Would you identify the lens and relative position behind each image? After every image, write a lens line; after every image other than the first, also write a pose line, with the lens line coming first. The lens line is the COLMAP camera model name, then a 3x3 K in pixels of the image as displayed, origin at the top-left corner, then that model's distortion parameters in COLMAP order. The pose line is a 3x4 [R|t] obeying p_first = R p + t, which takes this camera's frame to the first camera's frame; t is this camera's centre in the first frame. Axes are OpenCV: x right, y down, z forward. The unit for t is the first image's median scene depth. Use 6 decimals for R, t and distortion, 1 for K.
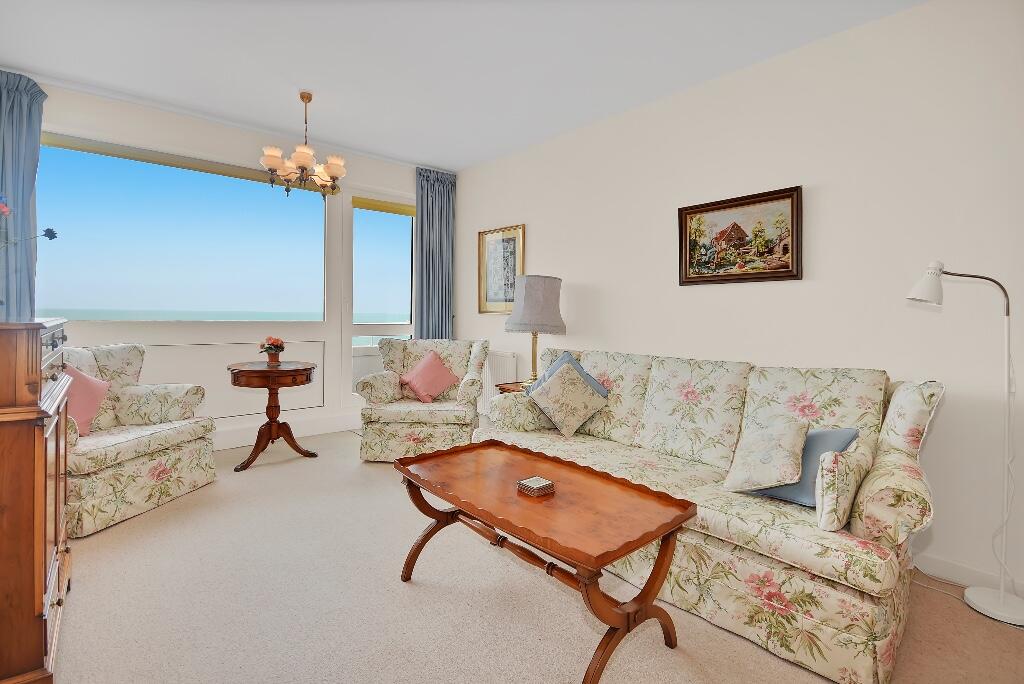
lens RADIAL K [[496.1, 0, 512.4], [0, 496.1, 311.9], [0, 0, 1]] dist [0.001582, 0.000238]
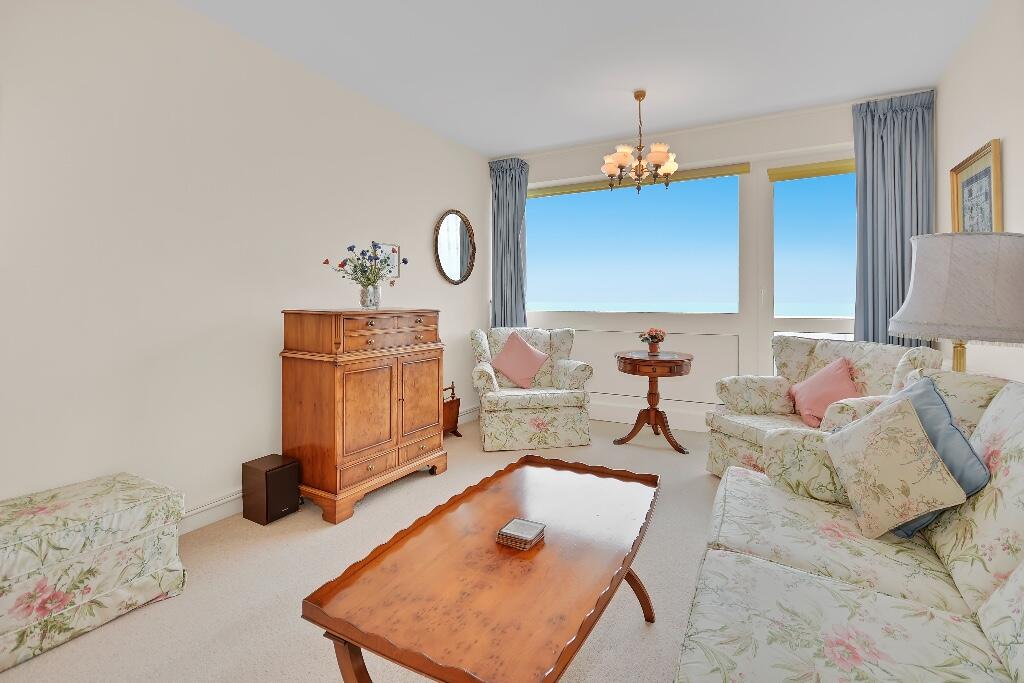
lens RADIAL K [[473.3, 0, 512.7], [0, 473.3, 306.4], [0, 0, 1]] dist [0.001568, 0.000043]
pose [[0.358123, -0.002018, -0.933672, 0.368402], [0.008028, 0.999967, 0.000918, 0.000973], [0.933640, -0.007824, 0.358128, 0.374022]]
